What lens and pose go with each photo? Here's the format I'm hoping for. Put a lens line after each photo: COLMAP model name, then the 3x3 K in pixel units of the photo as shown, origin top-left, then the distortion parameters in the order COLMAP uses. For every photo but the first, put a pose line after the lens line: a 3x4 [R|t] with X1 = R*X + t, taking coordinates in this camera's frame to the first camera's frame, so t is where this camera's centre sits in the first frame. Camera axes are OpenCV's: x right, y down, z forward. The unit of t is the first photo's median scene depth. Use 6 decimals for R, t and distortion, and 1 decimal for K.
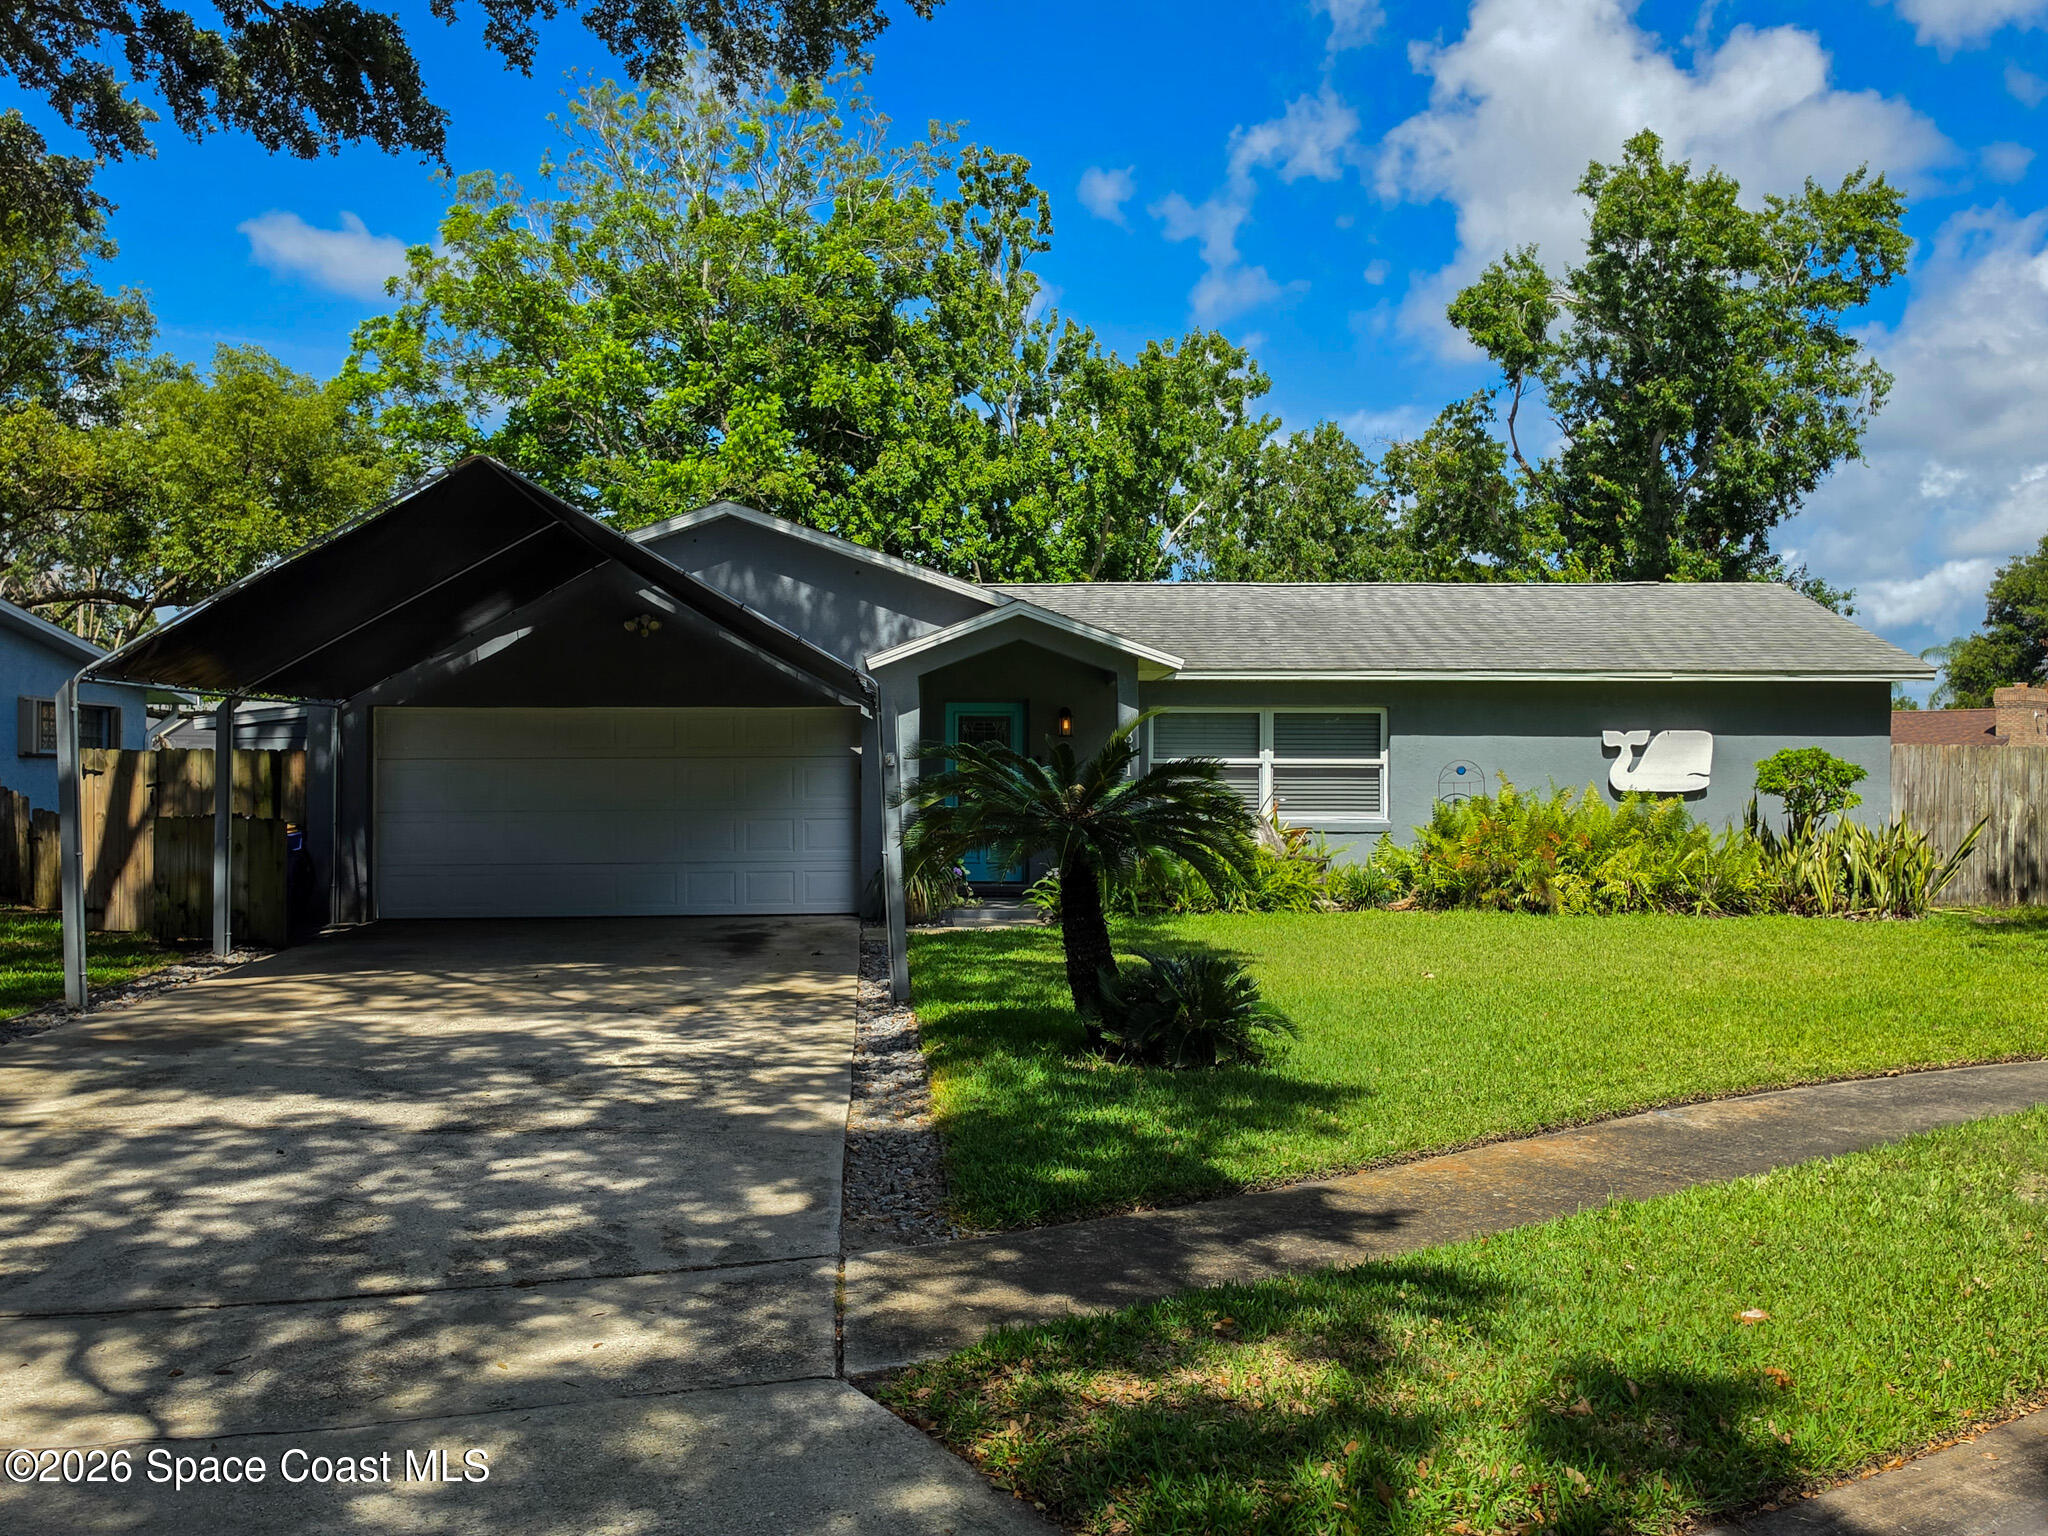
lens RADIAL K [[1906.7, 0, 1027.0], [0, 1906.7, 775.7], [0, 0, 1]] dist [0.056501, 0.000000]
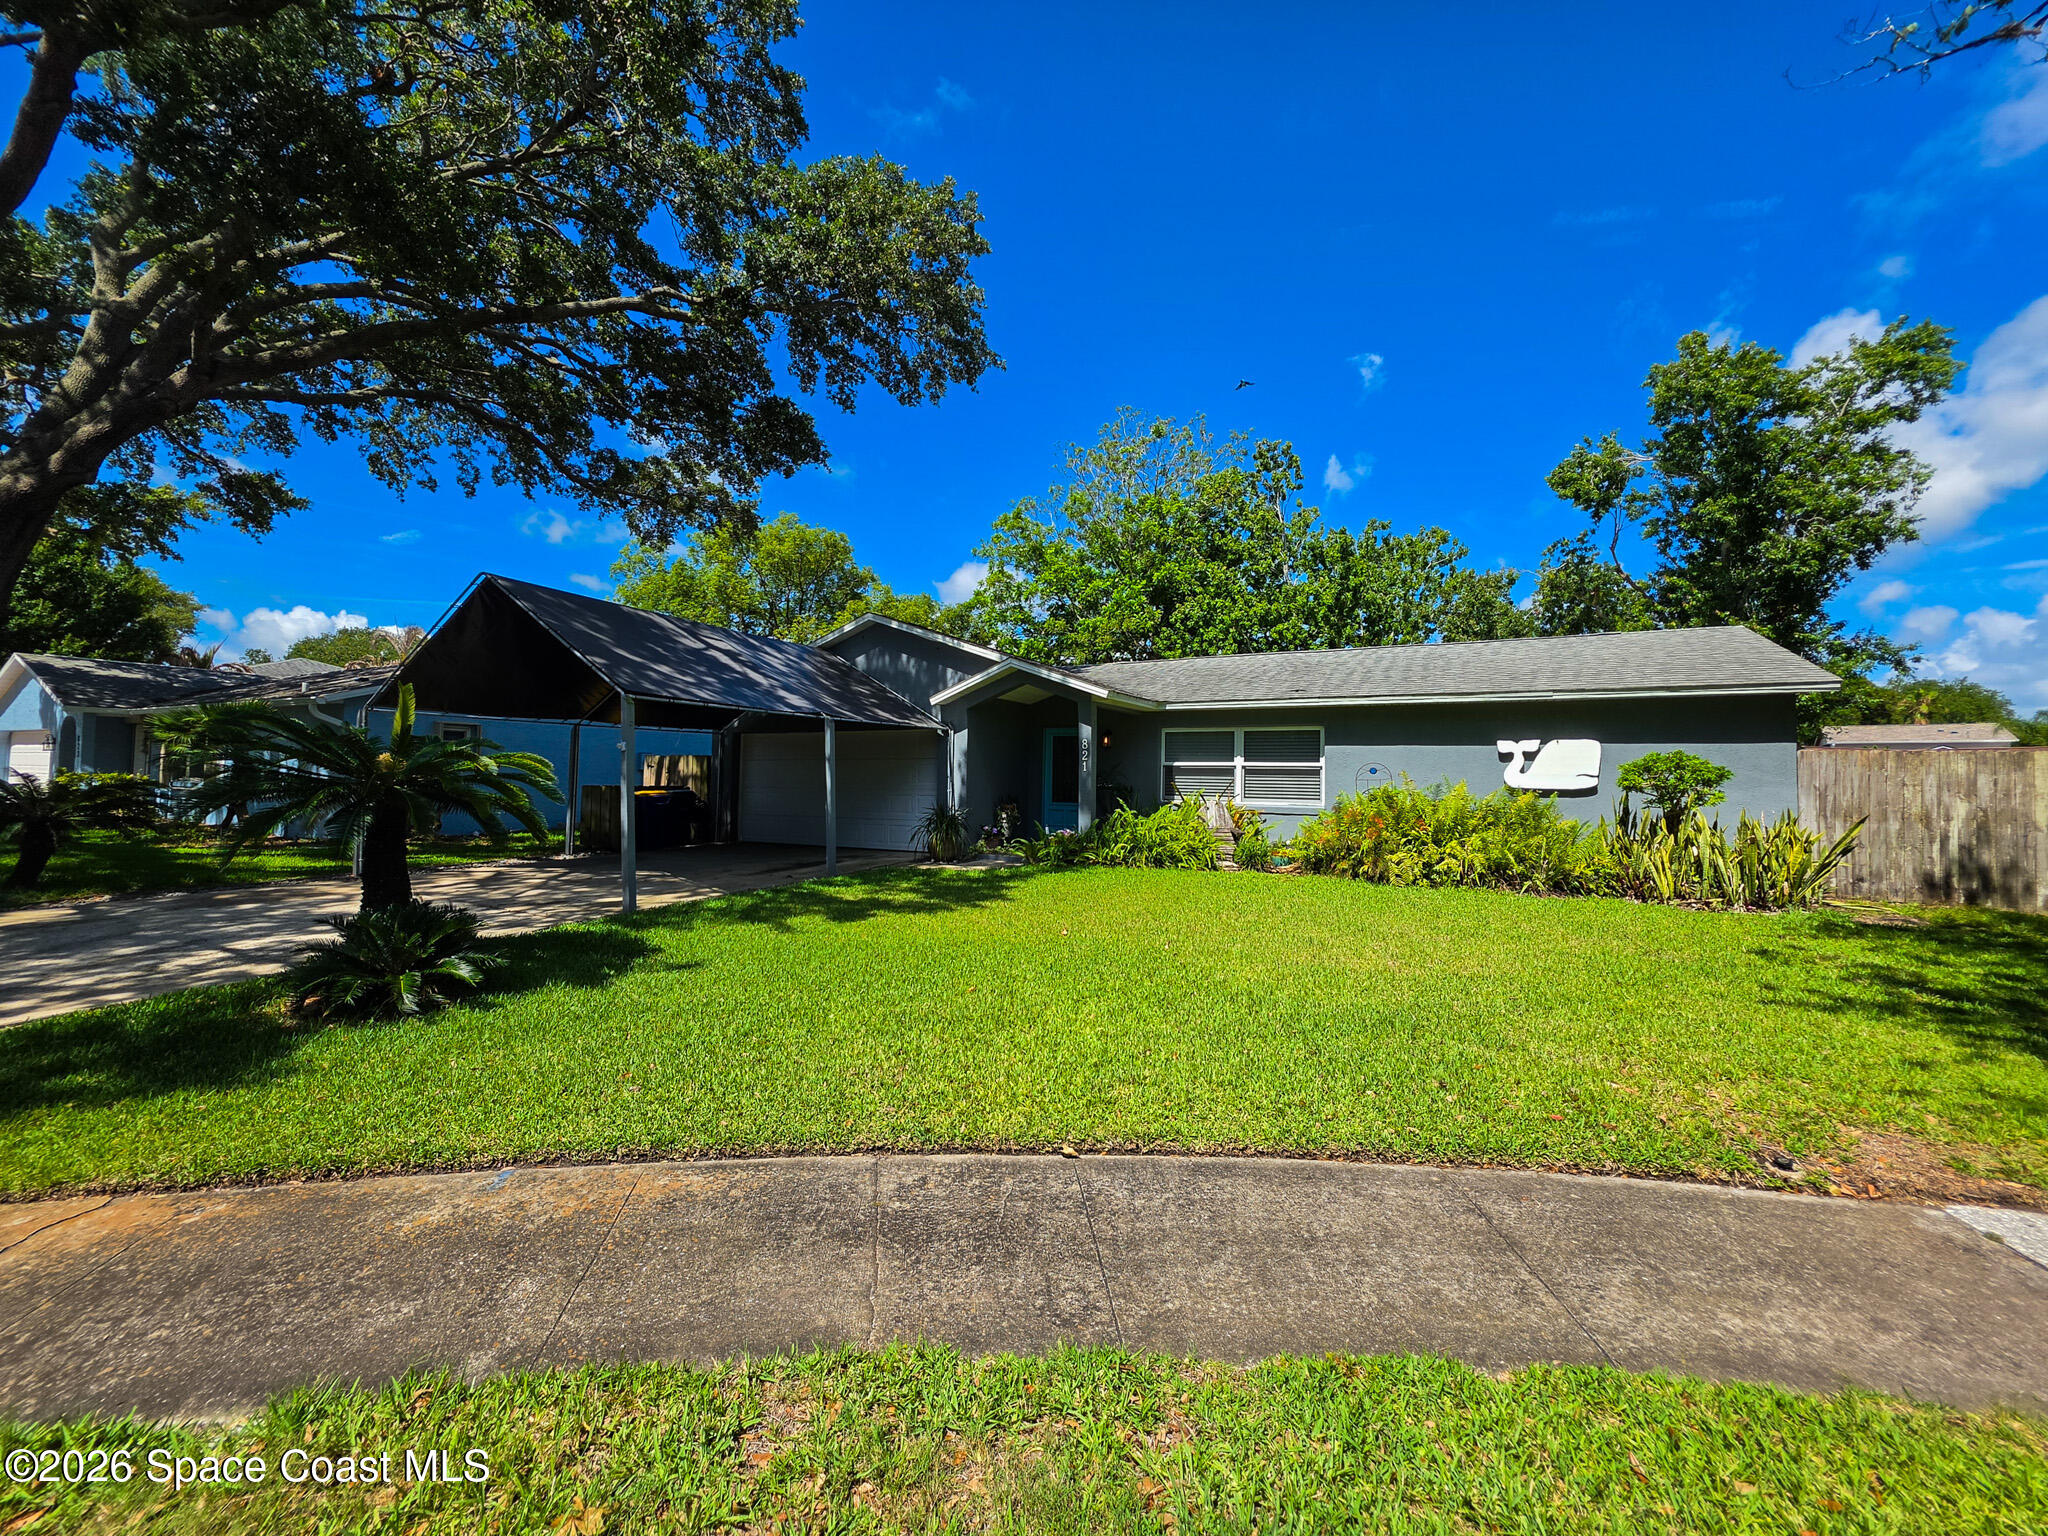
lens RADIAL K [[818.4, 0, 1017.3], [0, 818.4, 755.3], [0, 0, 1]] dist [-0.005258, 0.002770]
pose [[0.864581, -0.002740, -0.502486, 0.297402], [-0.013701, 0.999485, -0.029024, 0.006516], [0.502307, 0.031978, 0.864098, 0.368039]]
